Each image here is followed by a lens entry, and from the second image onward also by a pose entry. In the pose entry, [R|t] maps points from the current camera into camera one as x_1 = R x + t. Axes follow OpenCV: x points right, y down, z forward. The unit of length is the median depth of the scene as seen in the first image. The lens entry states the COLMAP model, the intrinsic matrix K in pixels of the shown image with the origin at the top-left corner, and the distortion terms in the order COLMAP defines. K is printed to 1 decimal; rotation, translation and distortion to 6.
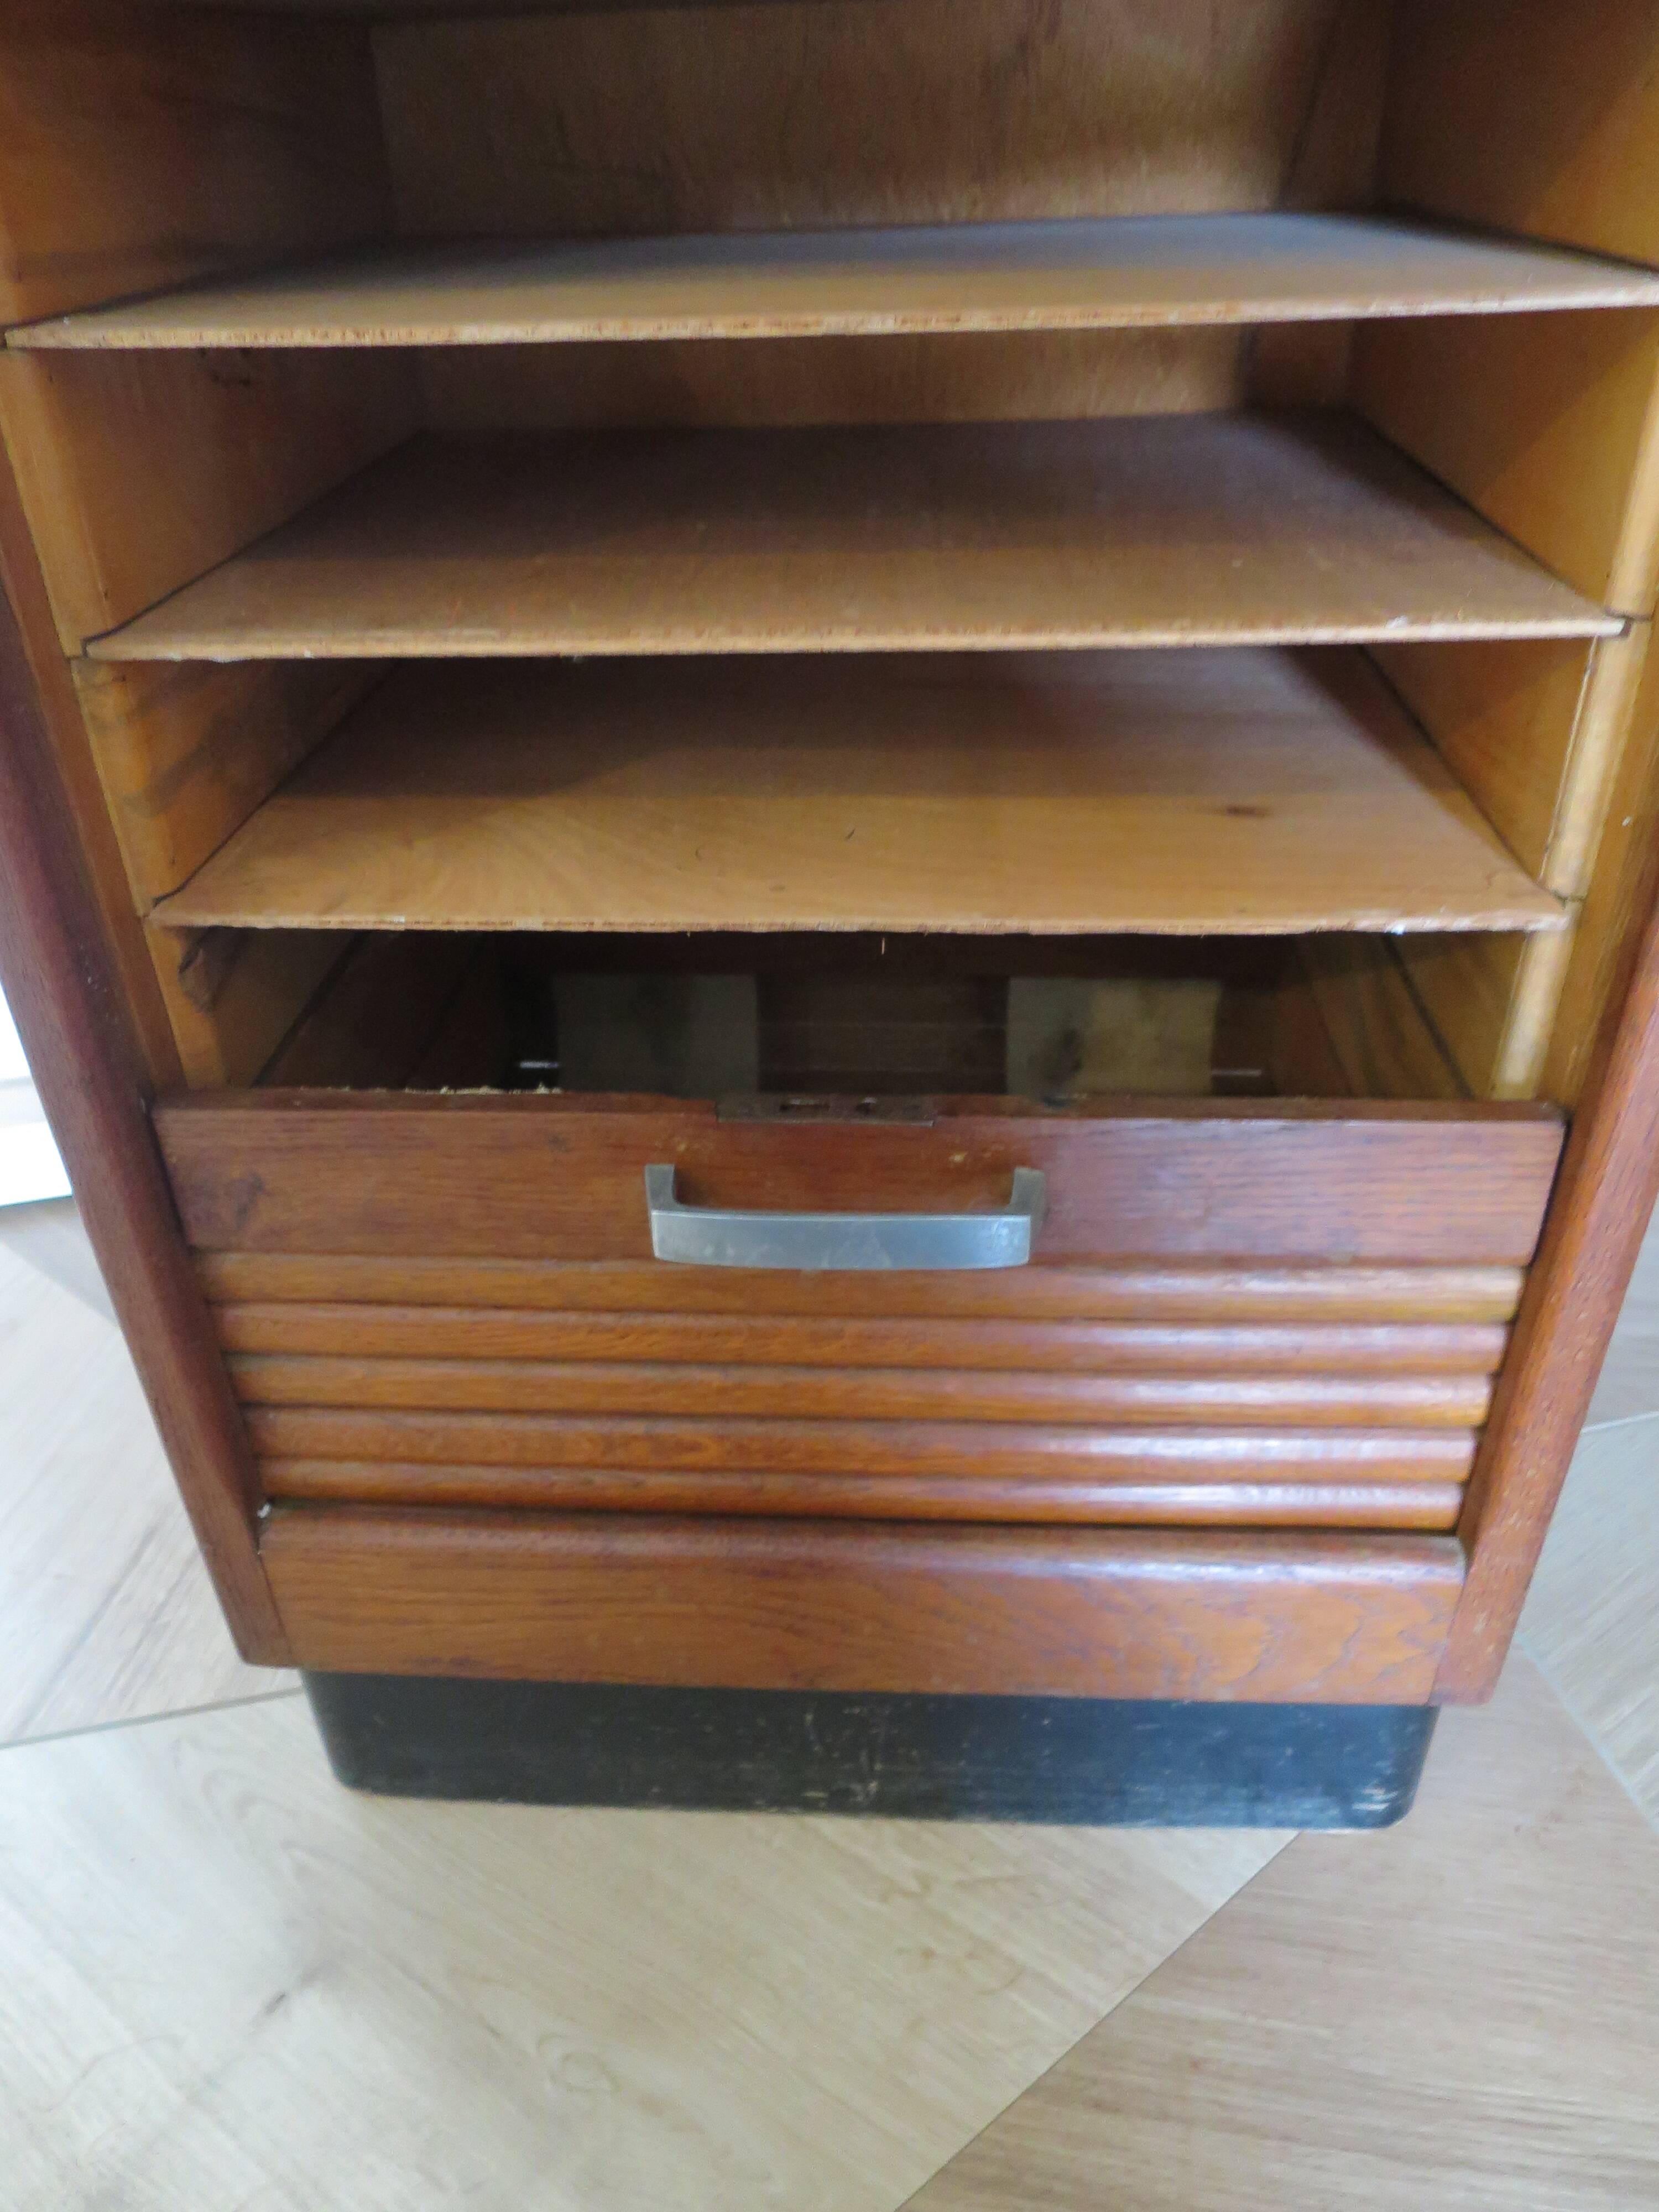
lens RADIAL K [[1591.1, 0, 834.9], [0, 1591.1, 1101.5], [0, 0, 1]] dist [-0.047880, 0.012003]
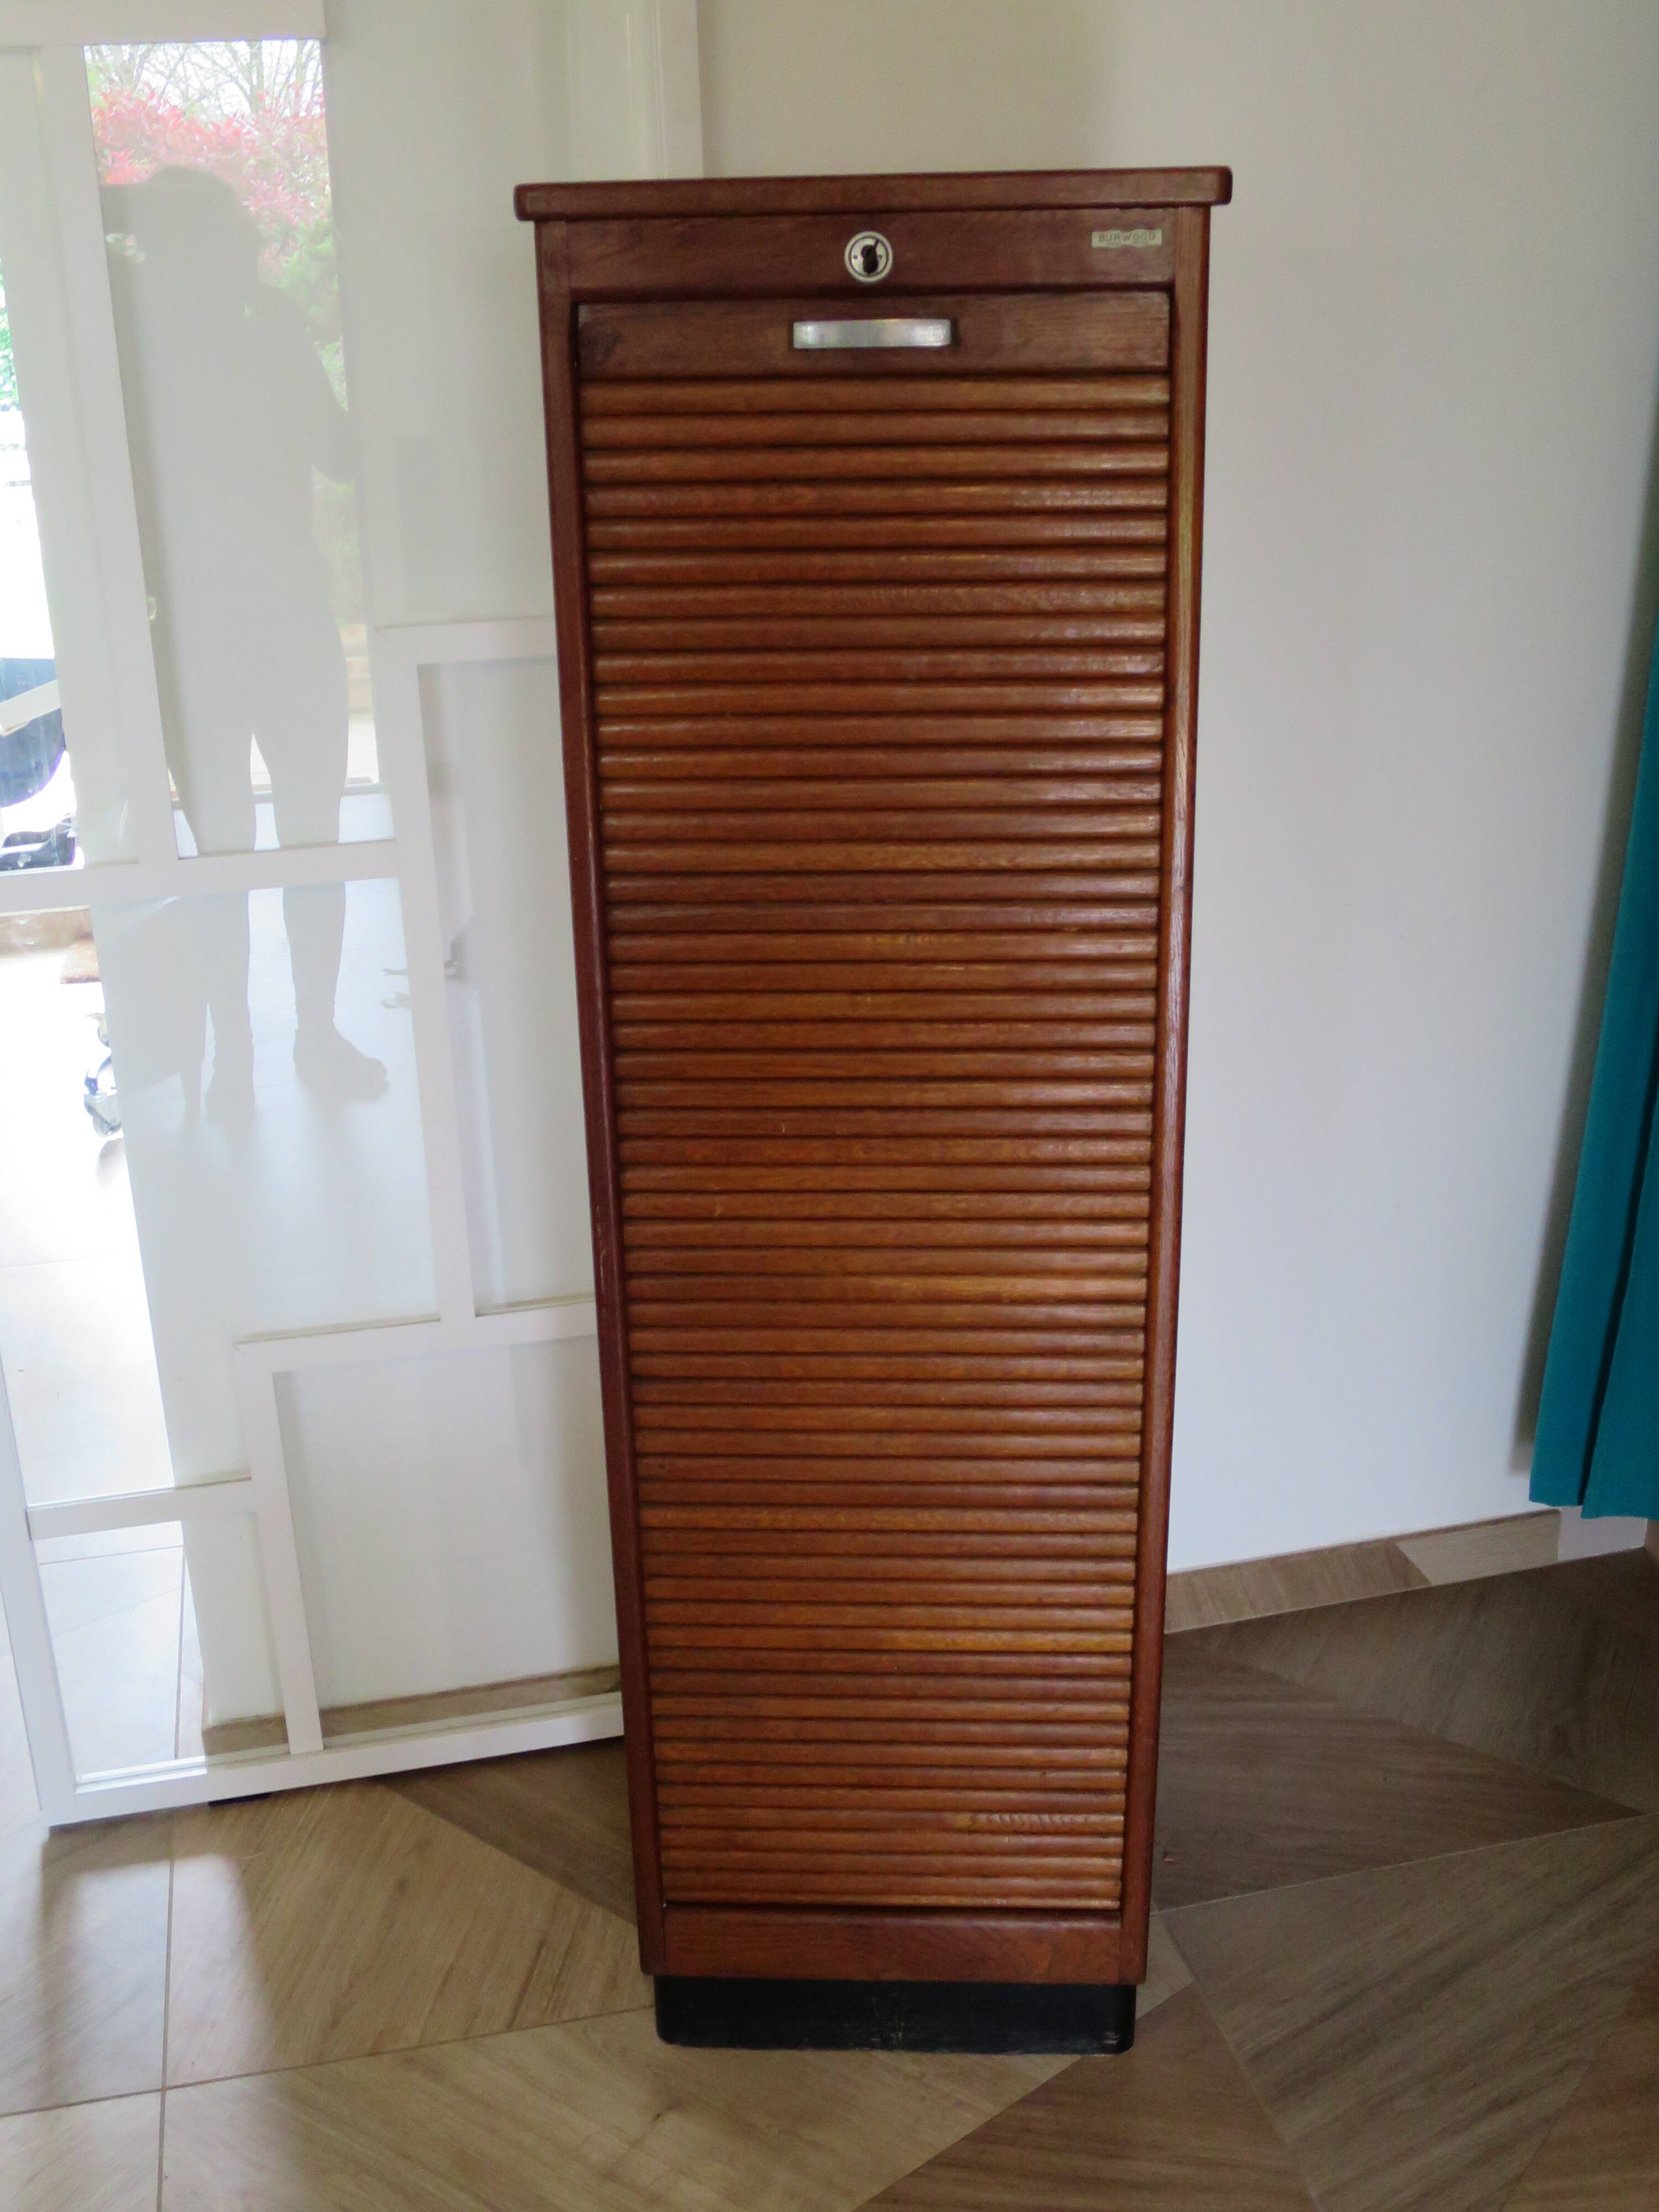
lens RADIAL K [[2286.1, 0, 846.2], [0, 2286.1, 1112.9], [0, 0, 1]] dist [-0.063425, 0.000000]
pose [[0.999886, 0.004669, 0.014360, -0.127807], [-0.001744, 0.980331, -0.197355, -0.284951], [-0.014999, 0.197307, 0.980227, -2.959629]]
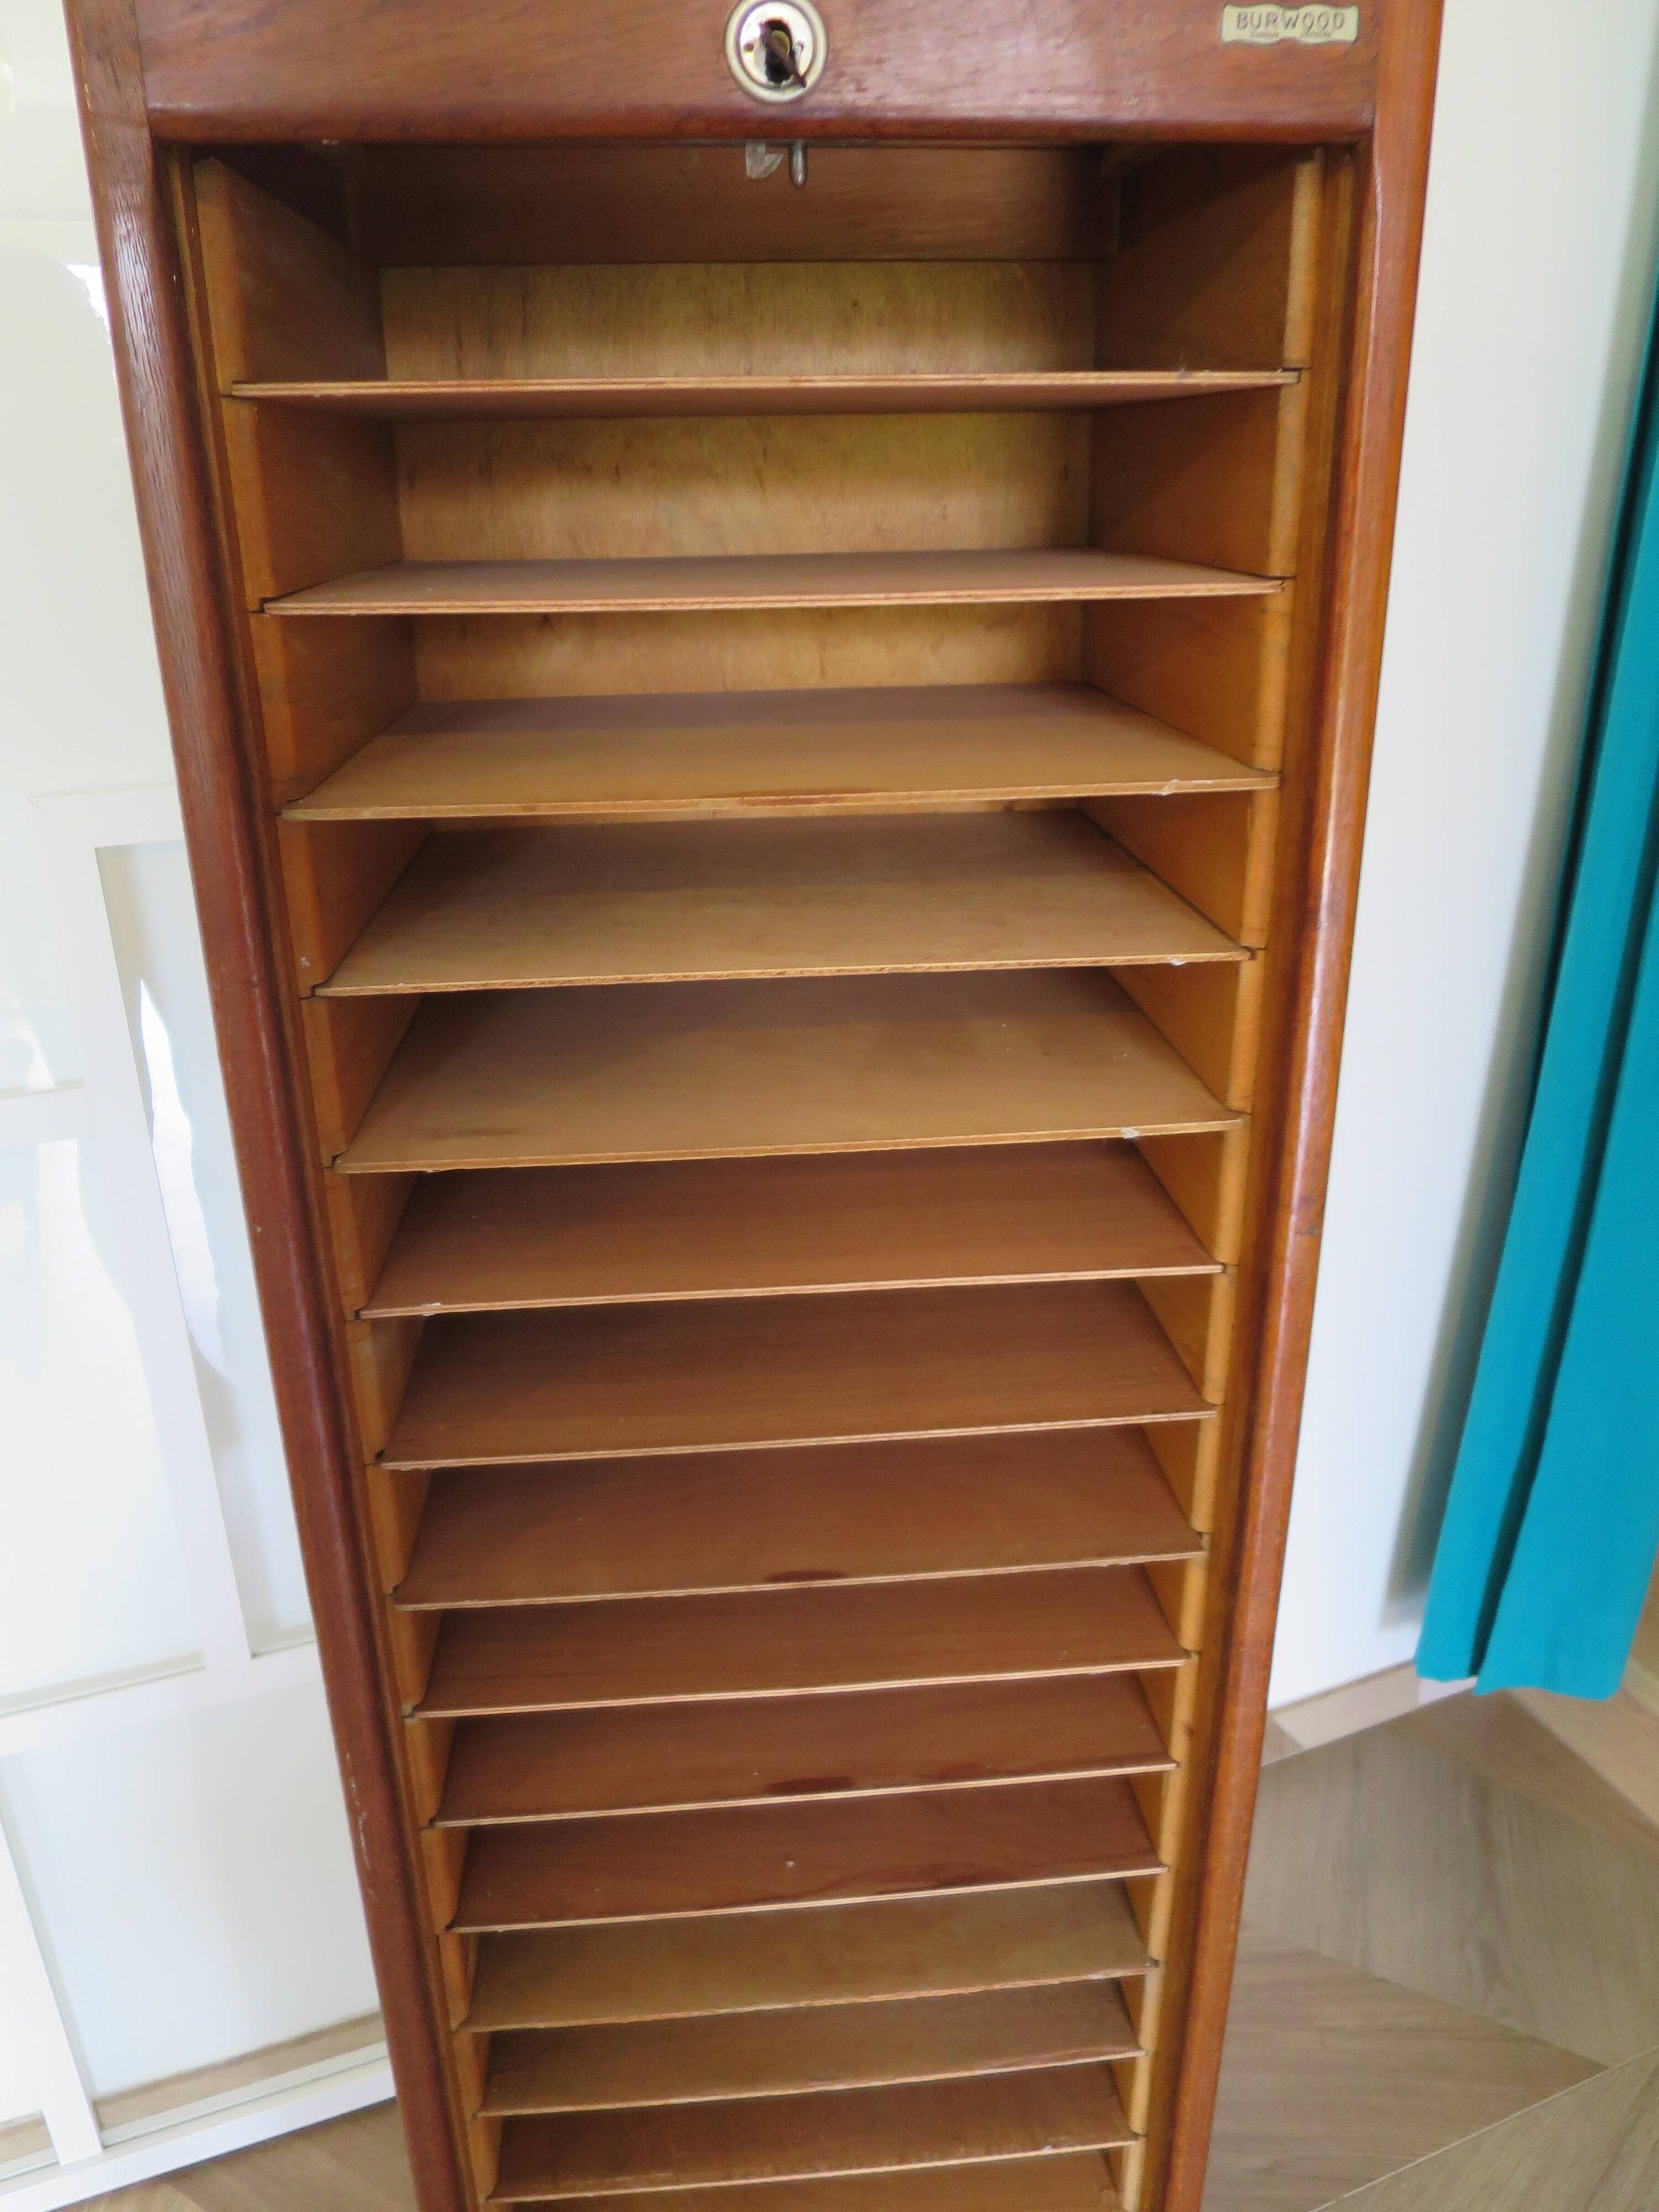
lens RADIAL K [[1591.1, 0, 831.3], [0, 1591.1, 1113.3], [0, 0, 1]] dist [-0.047880, 0.012003]
pose [[0.988886, -0.040992, 0.142913, -0.192131], [0.066673, 0.981434, -0.179837, -1.082694], [-0.132888, 0.187367, 0.973260, -1.205685]]
